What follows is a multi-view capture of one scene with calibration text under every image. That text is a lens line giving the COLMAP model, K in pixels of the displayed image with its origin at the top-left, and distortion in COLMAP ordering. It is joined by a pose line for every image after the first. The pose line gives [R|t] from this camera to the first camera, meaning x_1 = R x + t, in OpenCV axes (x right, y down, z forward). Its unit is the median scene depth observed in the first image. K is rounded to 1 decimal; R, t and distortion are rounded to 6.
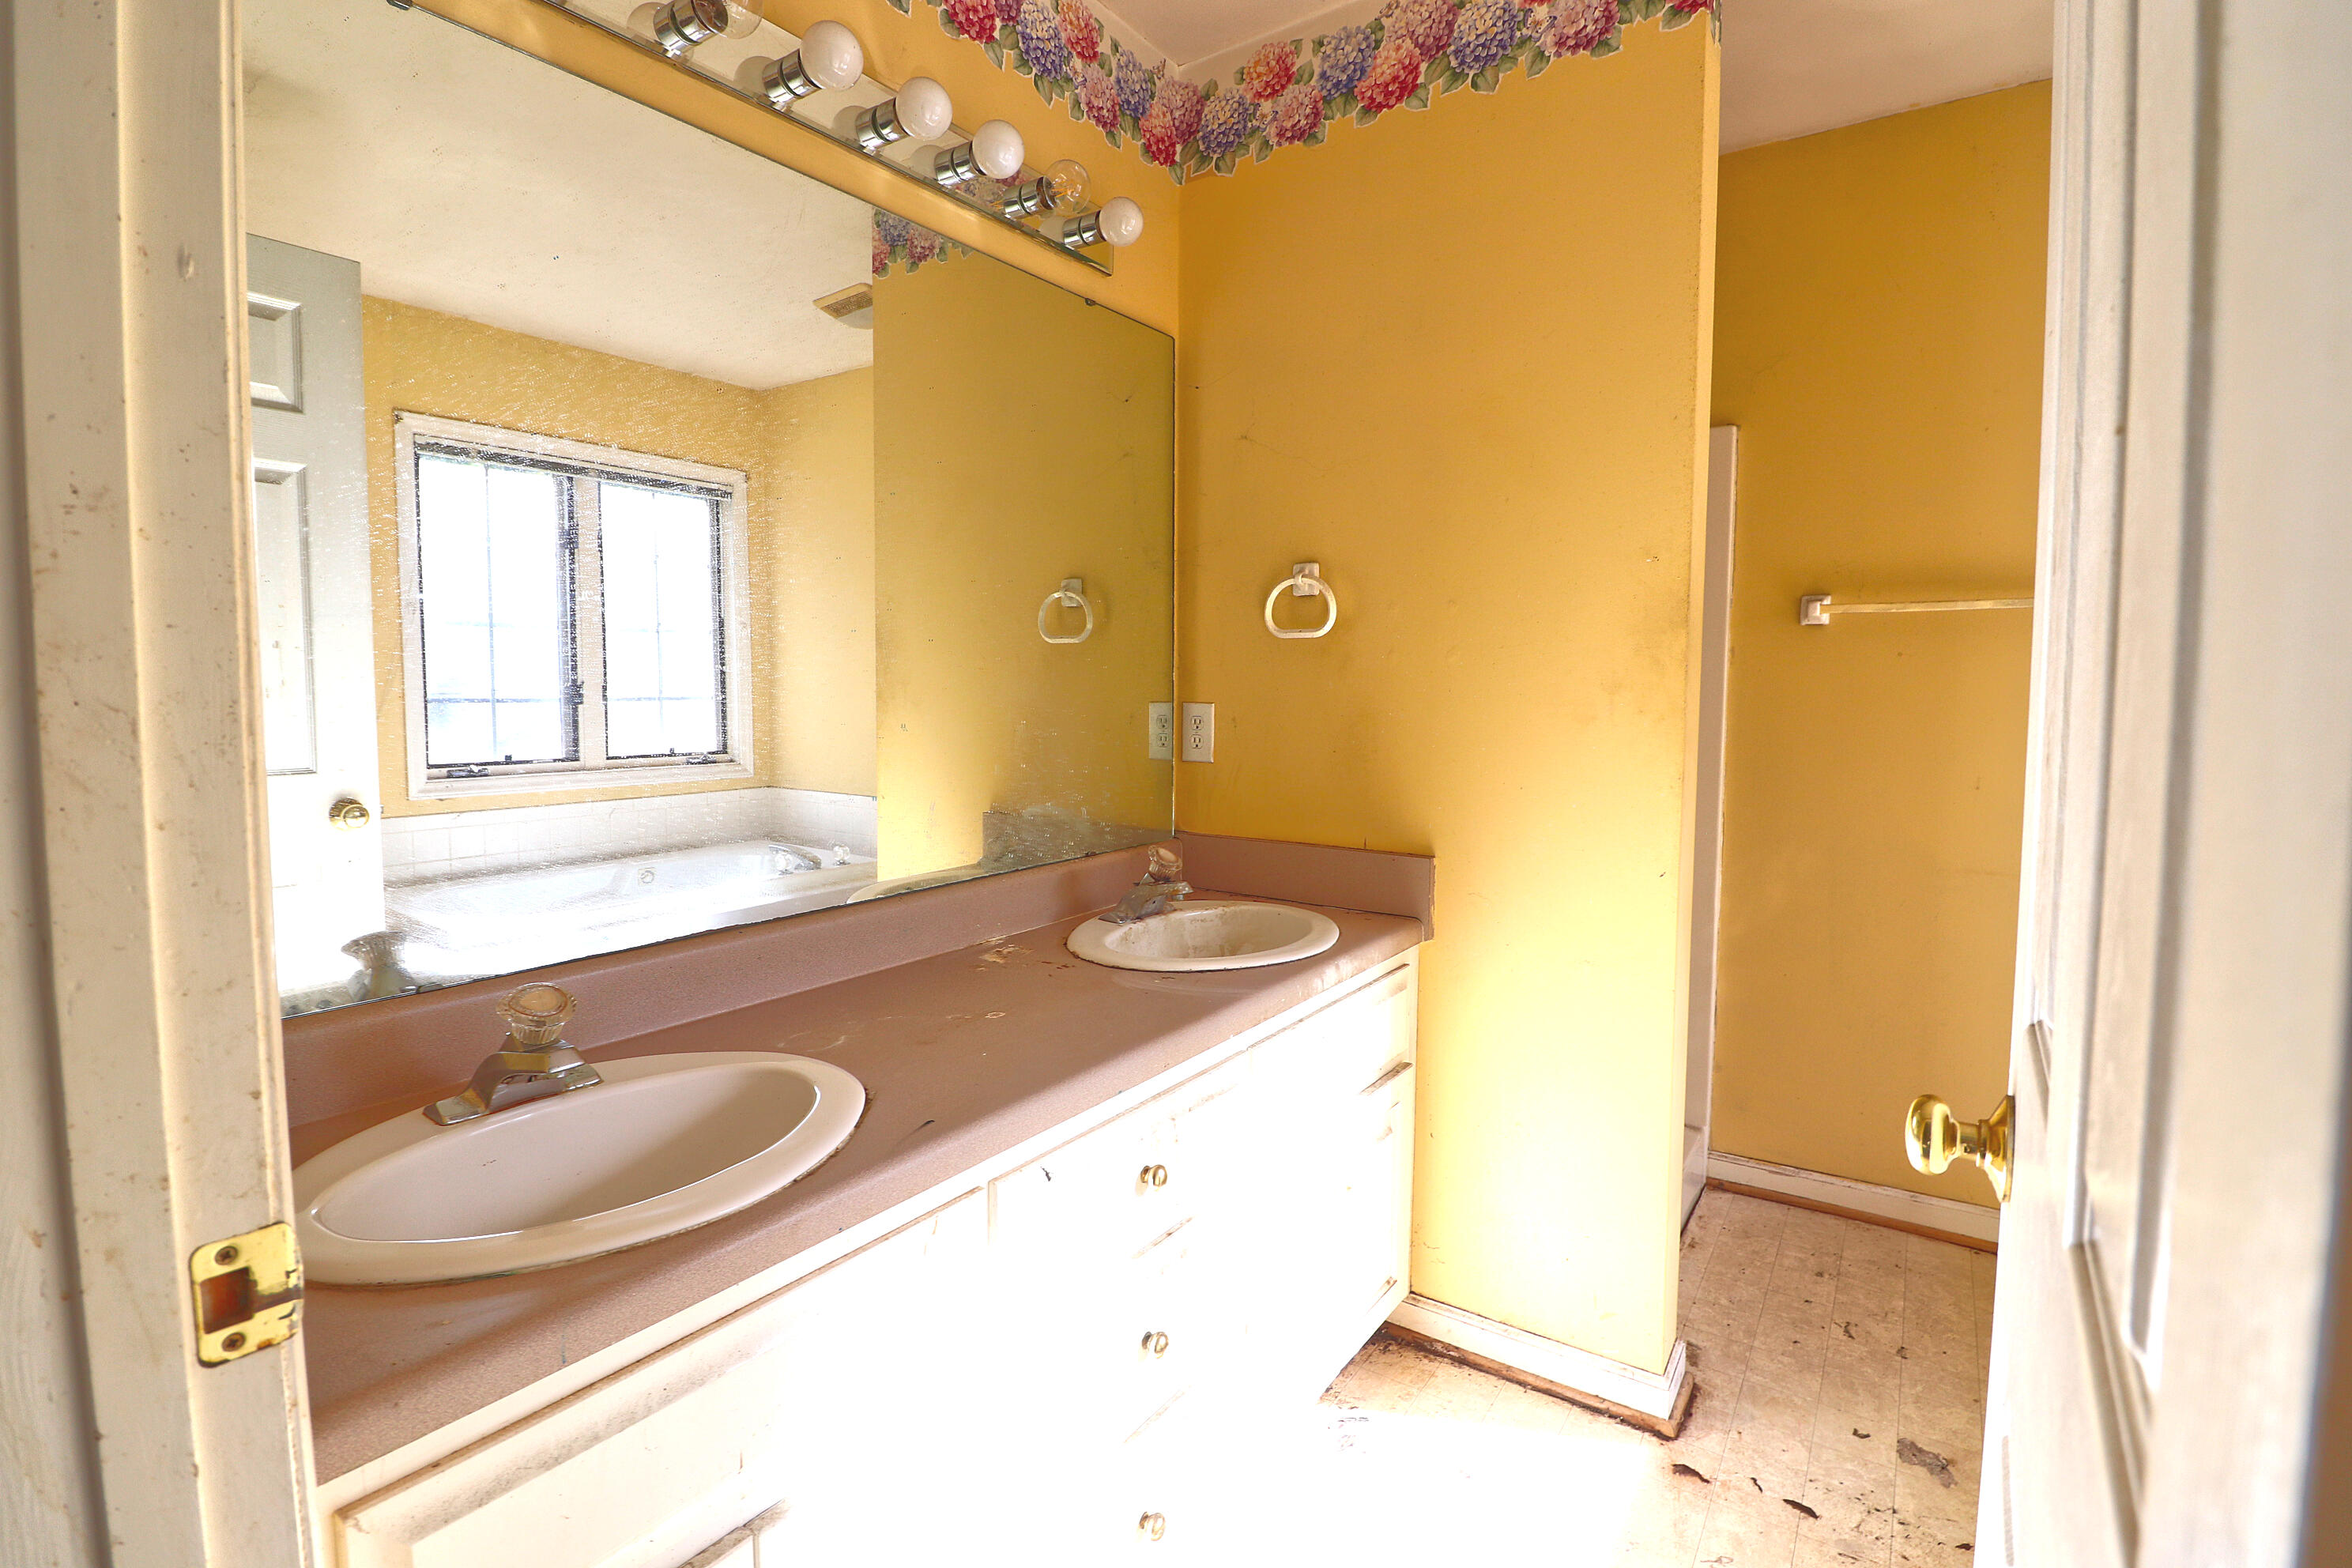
lens RADIAL K [[1089.2, 0, 1170.3], [0, 1089.2, 774.2], [0, 0, 1]] dist [-0.014041, -0.003551]
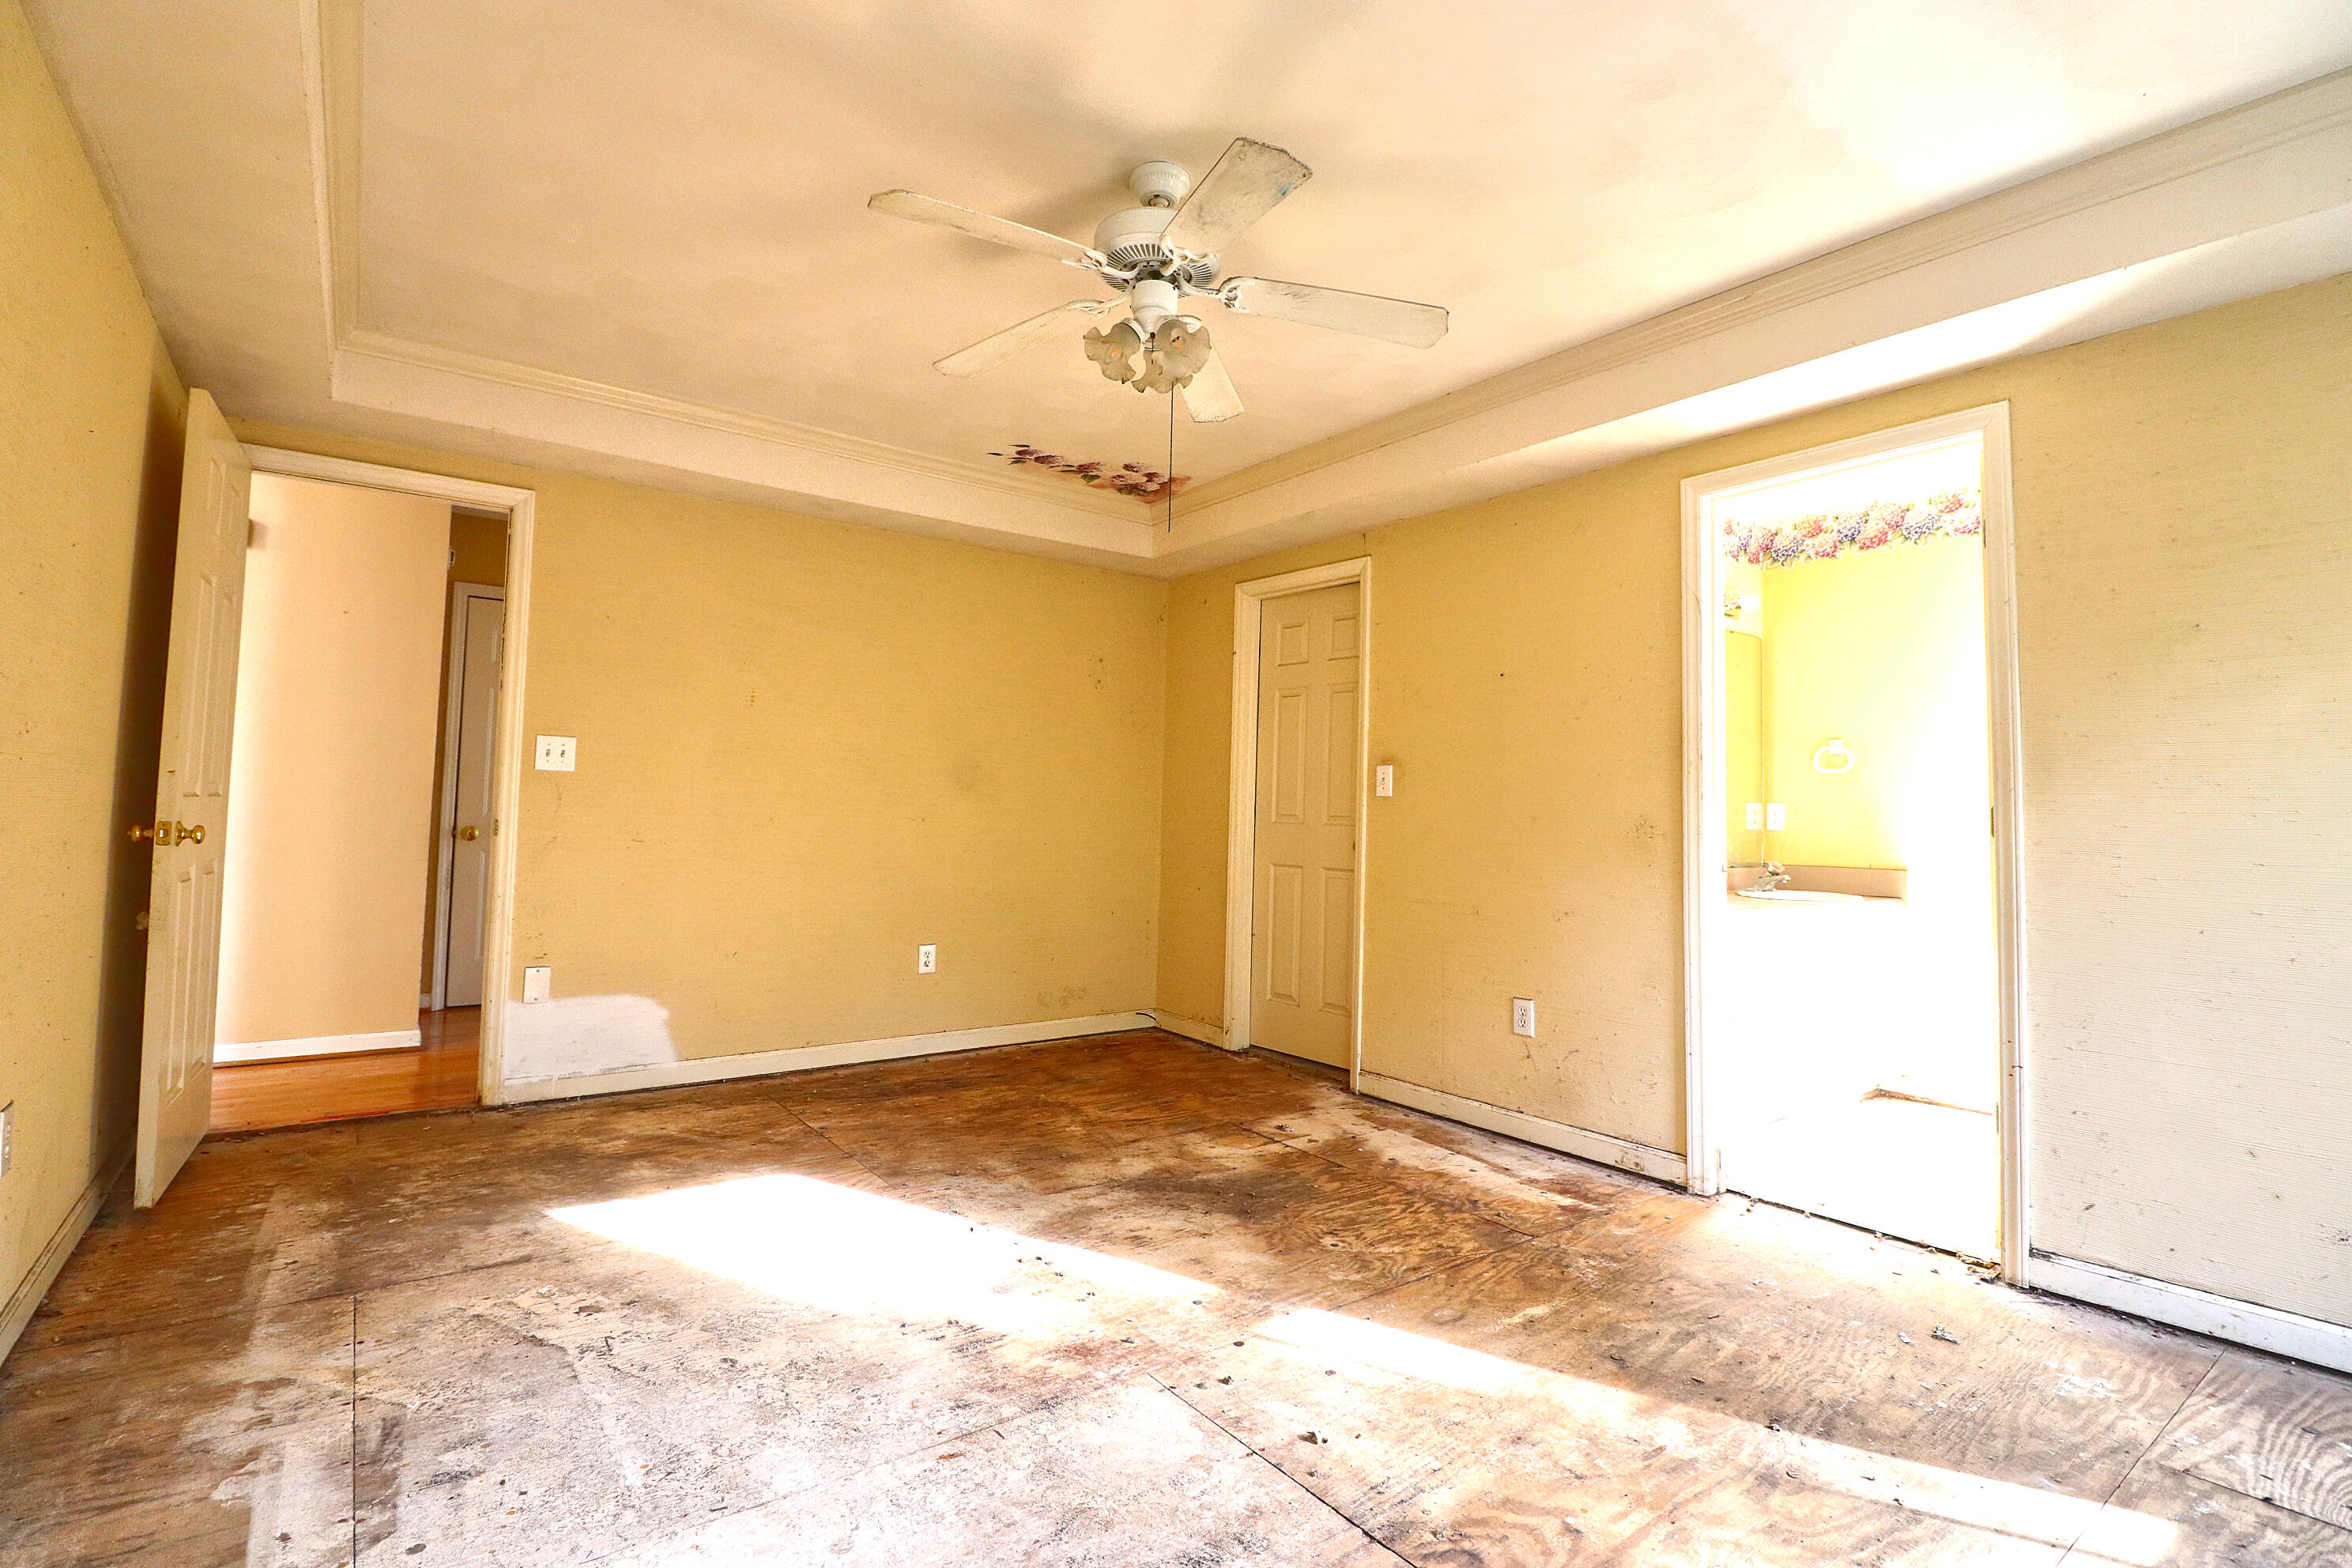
lens RADIAL K [[1089.2, 0, 1170.0], [0, 1089.2, 773.5], [0, 0, 1]] dist [-0.014041, -0.003551]
pose [[0.949851, 0.003479, -0.312684, -0.542927], [-0.044132, 0.991421, -0.123031, 0.237426], [0.309573, 0.130660, 0.941856, -1.715216]]
